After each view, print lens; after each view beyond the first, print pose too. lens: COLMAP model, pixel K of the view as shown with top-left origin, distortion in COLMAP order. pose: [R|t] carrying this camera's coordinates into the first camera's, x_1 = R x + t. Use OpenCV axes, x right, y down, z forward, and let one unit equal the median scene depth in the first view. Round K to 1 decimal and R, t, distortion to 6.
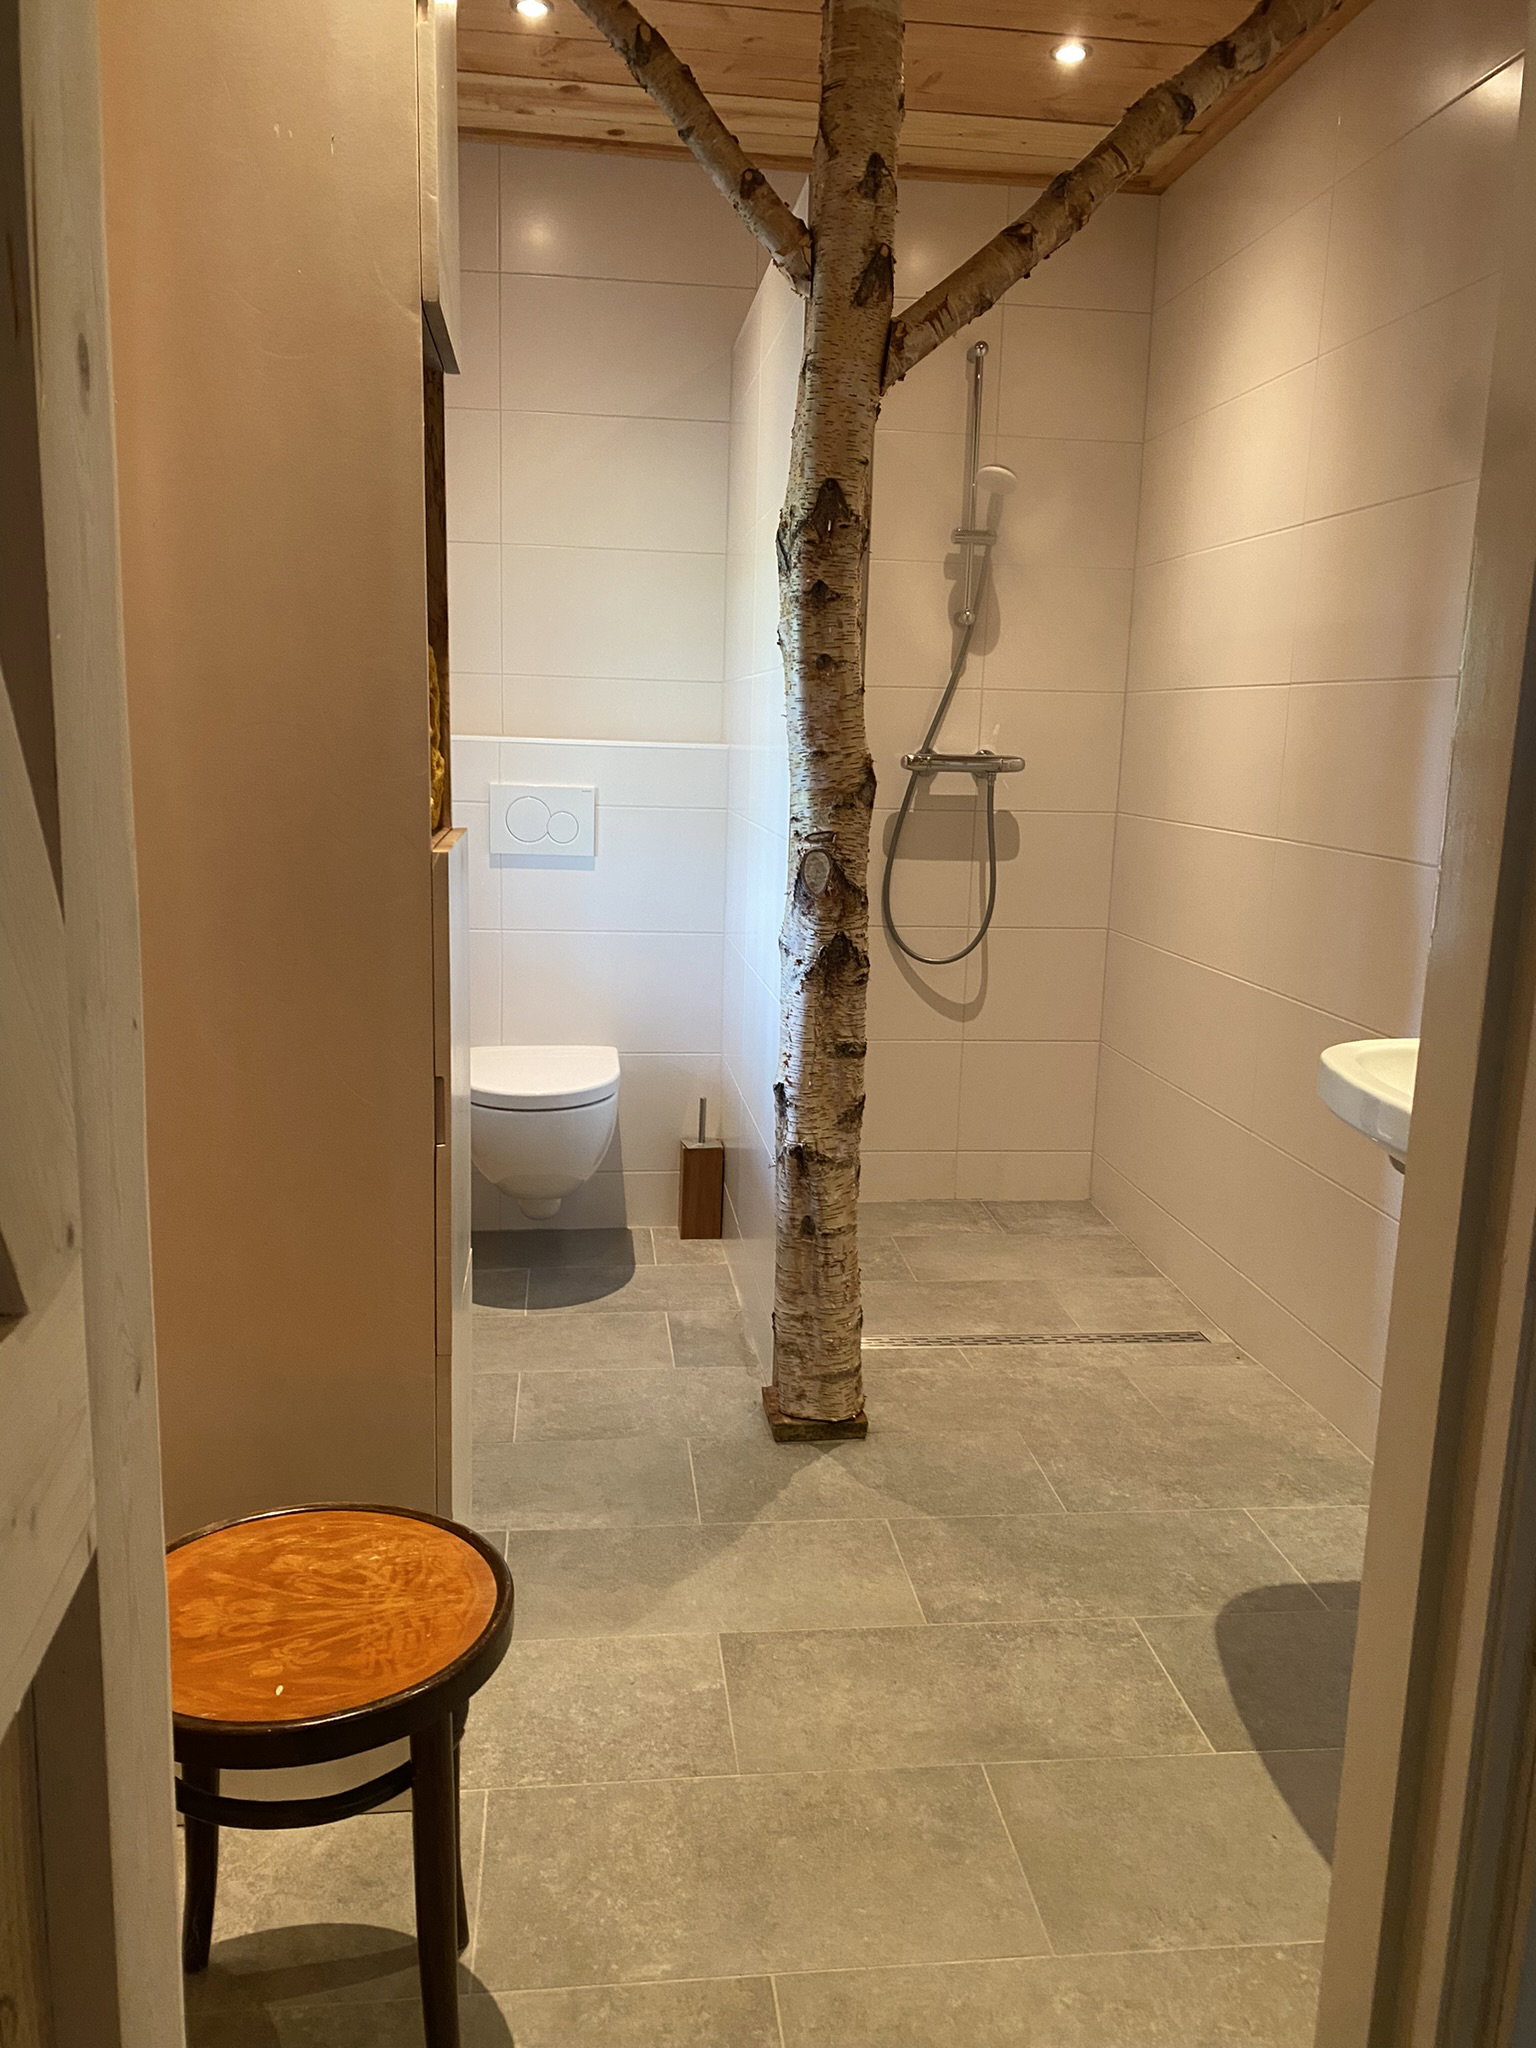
lens RADIAL K [[1554.0, 0, 760.3], [0, 1554.0, 1023.1], [0, 0, 1]] dist [0.075910, -0.071989]
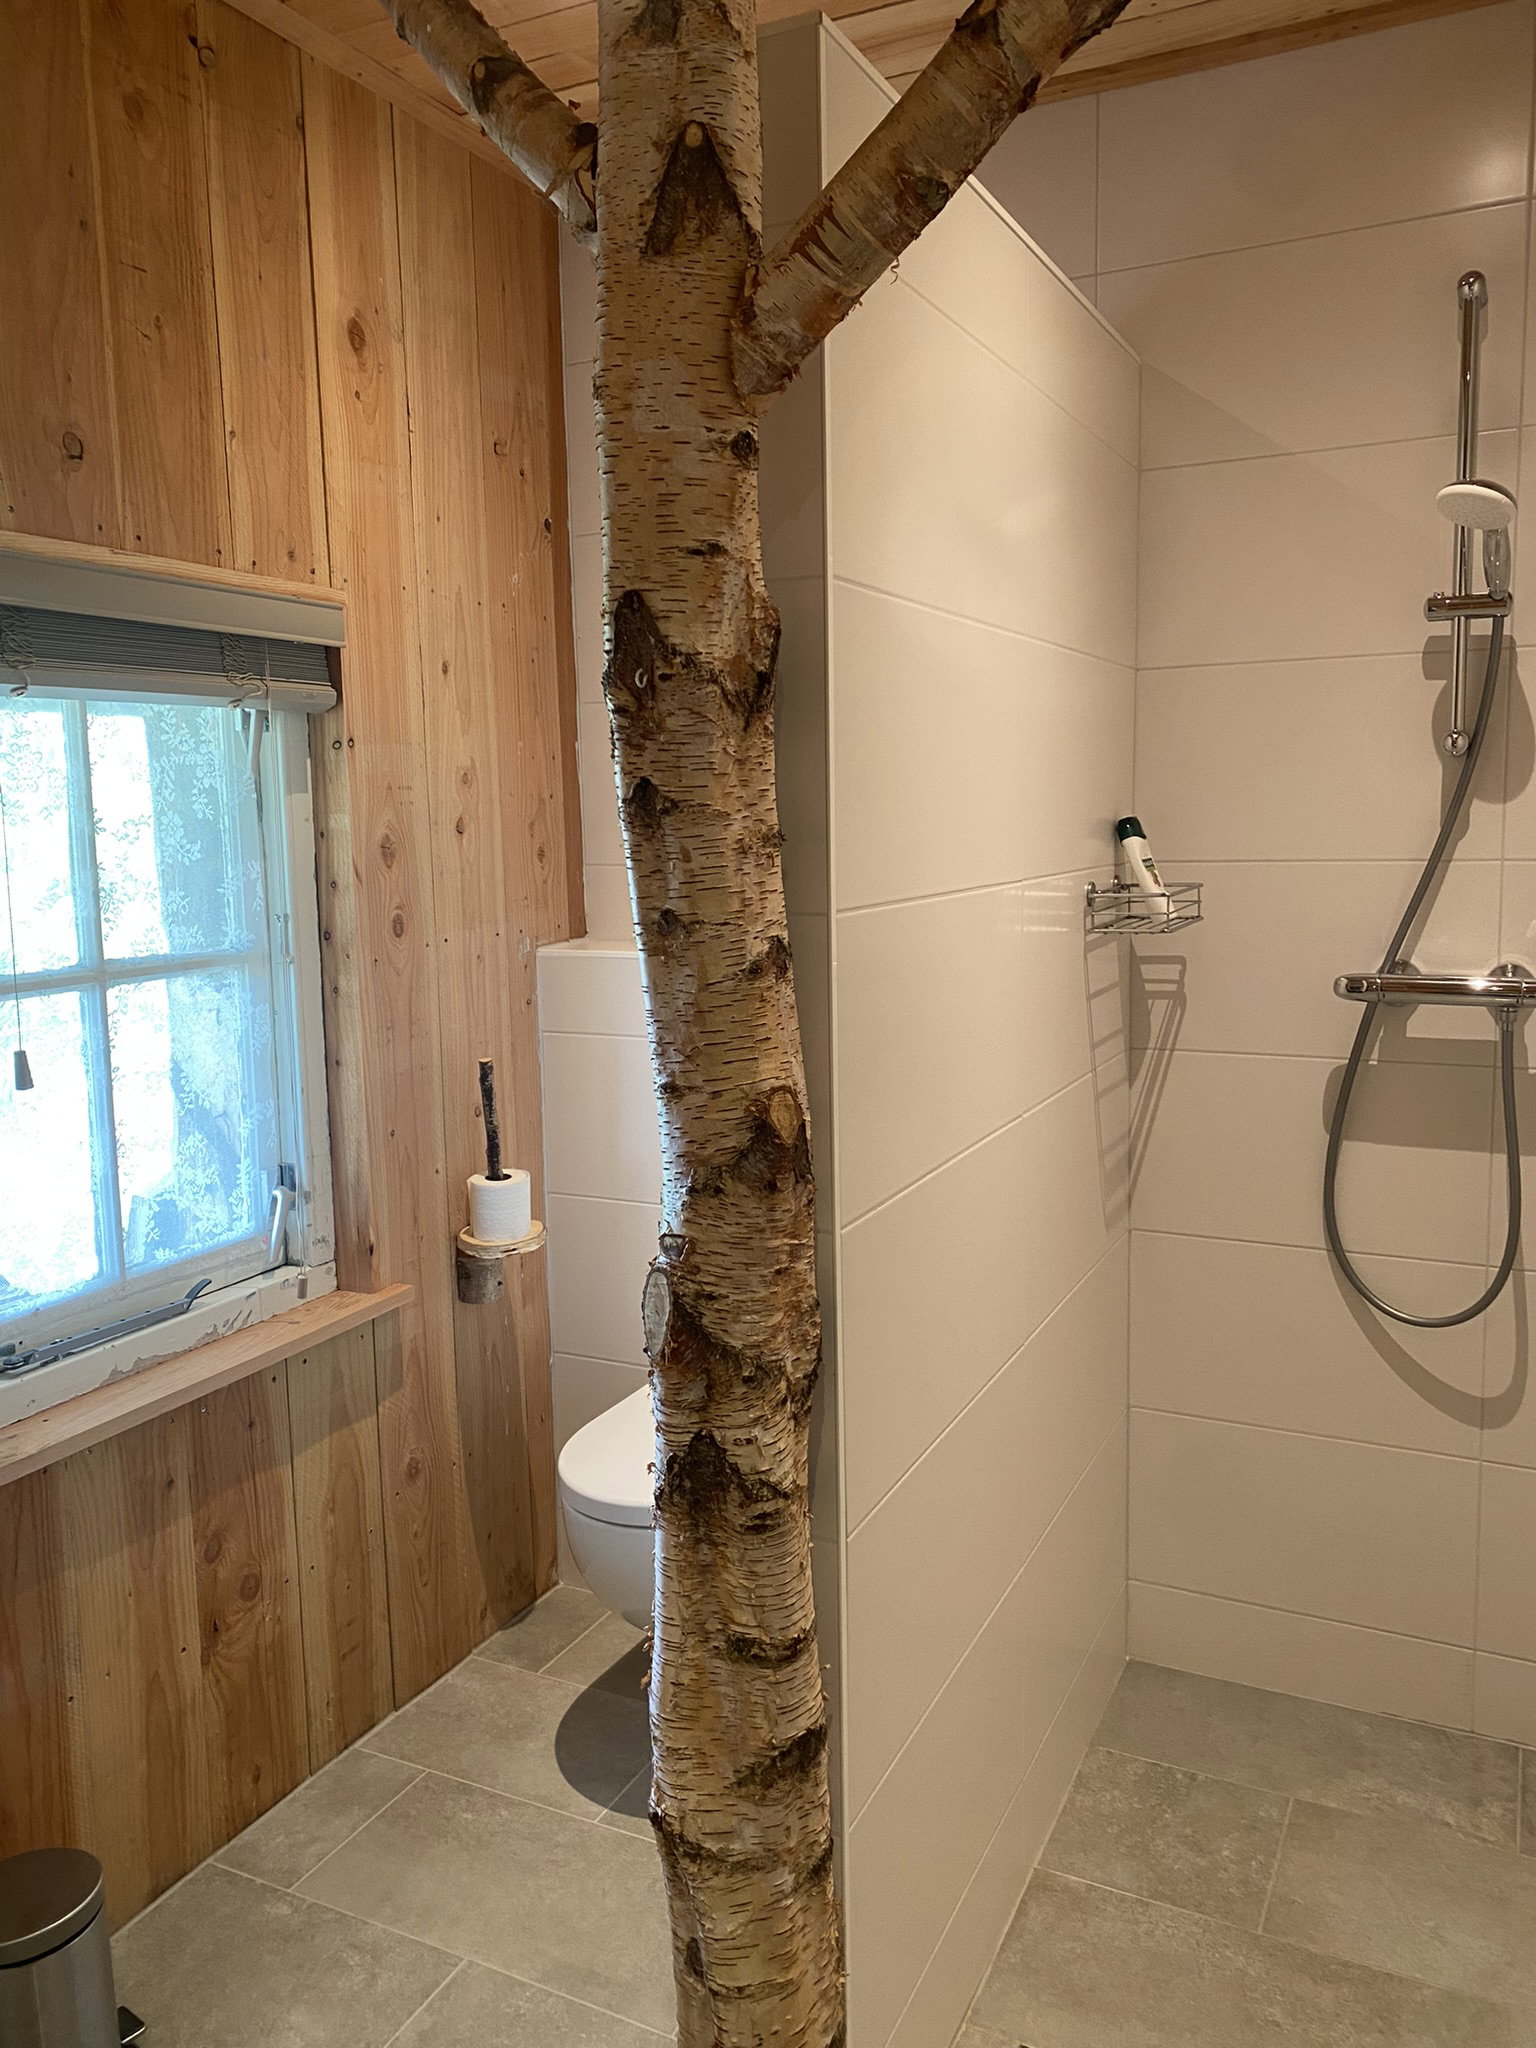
lens RADIAL K [[1554.0, 0, 760.3], [0, 1554.0, 1023.1], [0, 0, 1]] dist [0.075910, -0.071989]
pose [[0.837198, 0.024315, -0.546359, 0.347453], [-0.056143, 0.997554, -0.041634, -0.172933], [0.544011, 0.065530, 0.836516, 0.559925]]
